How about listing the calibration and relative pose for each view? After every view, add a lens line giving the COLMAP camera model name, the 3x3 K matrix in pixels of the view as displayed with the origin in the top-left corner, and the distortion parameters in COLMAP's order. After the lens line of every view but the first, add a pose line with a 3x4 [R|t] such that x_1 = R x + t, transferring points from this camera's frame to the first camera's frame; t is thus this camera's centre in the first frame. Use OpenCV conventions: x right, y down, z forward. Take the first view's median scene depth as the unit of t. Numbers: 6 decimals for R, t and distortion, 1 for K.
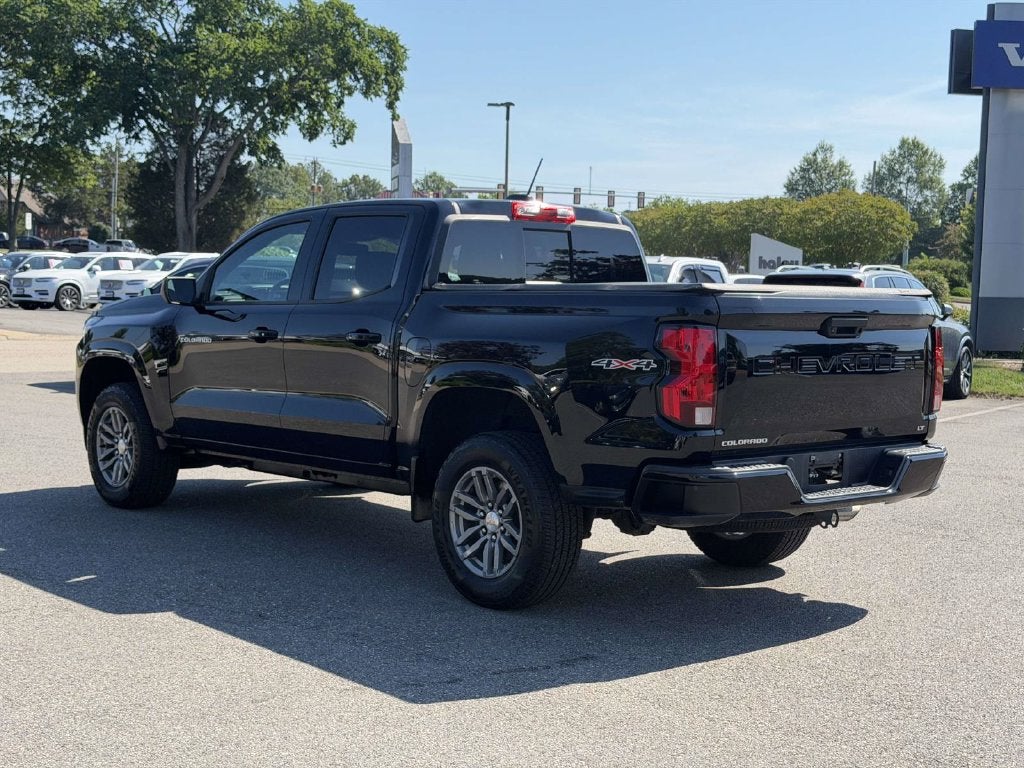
lens RADIAL K [[1421.6, 0, 512.0], [0, 1421.6, 384.0], [0, 0, 1]] dist [0.209624, -0.561682]
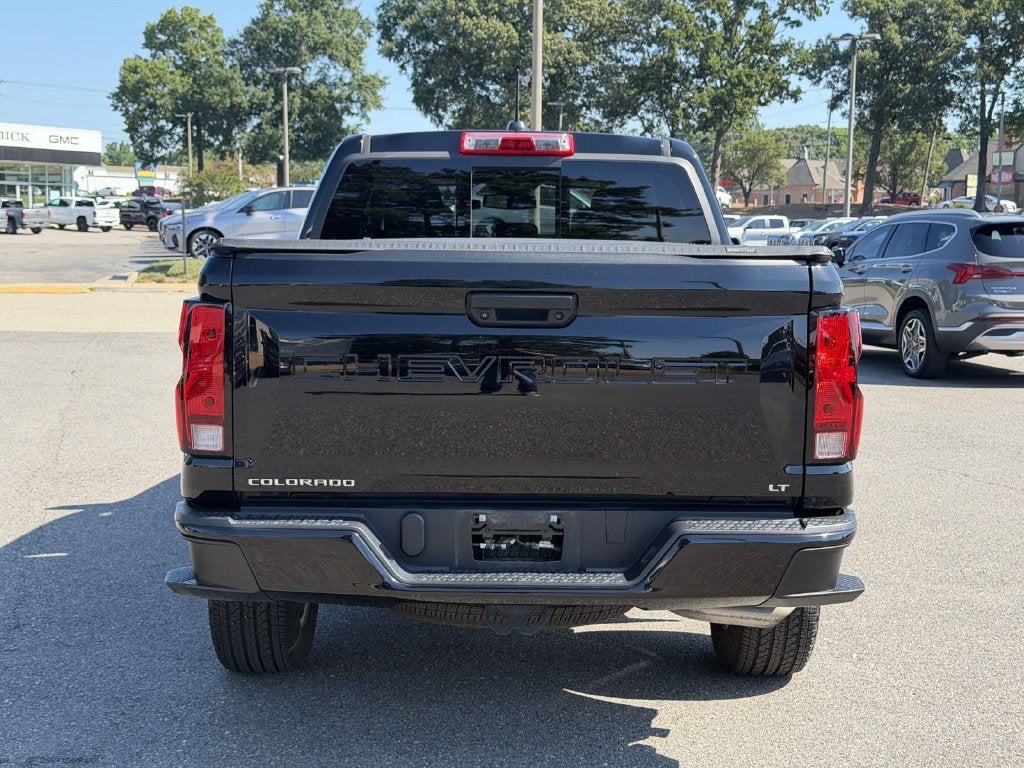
lens RADIAL K [[1420.8, 0, 514.1], [0, 1420.8, 391.2], [0, 0, 1]] dist [0.188316, -0.484098]
pose [[0.752598, 0.057796, -0.655939, 0.604775], [-0.039014, 0.998304, 0.043200, -0.029929], [0.657323, -0.006922, 0.753577, 0.527258]]
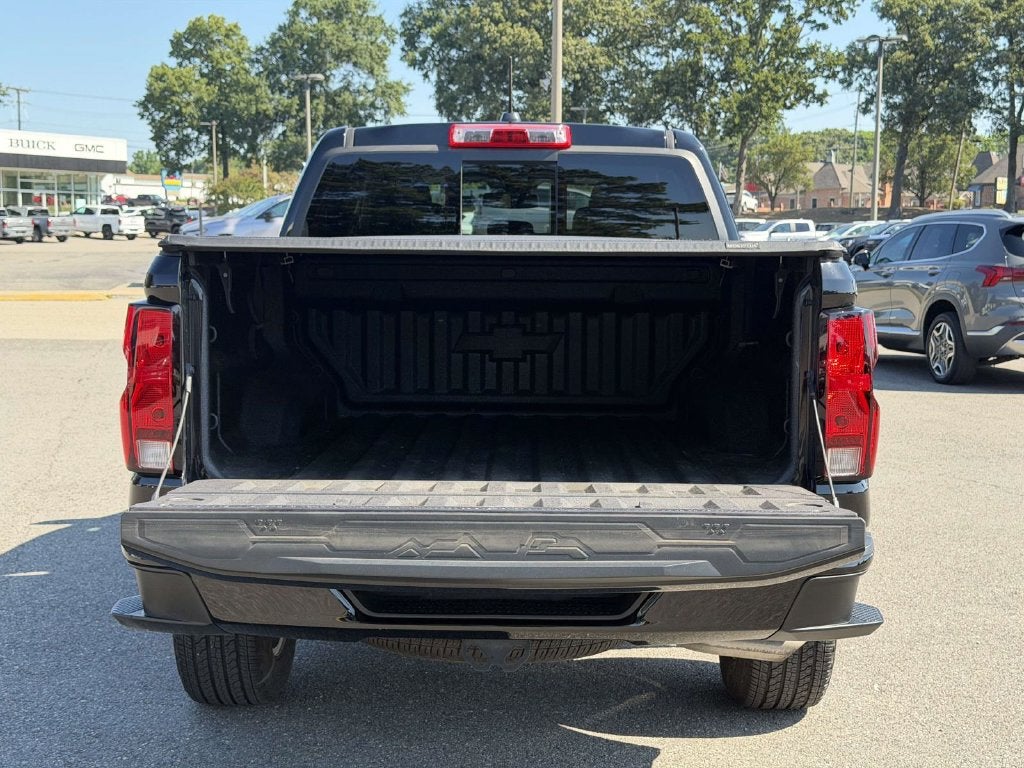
lens RADIAL K [[1421.6, 0, 512.0], [0, 1421.6, 384.0], [0, 0, 1]] dist [0.209624, -0.561682]
pose [[0.739580, 0.049674, -0.671233, 0.581470], [-0.035726, 0.998764, 0.034549, -0.030001], [0.672120, -0.001571, 0.740441, 0.582067]]
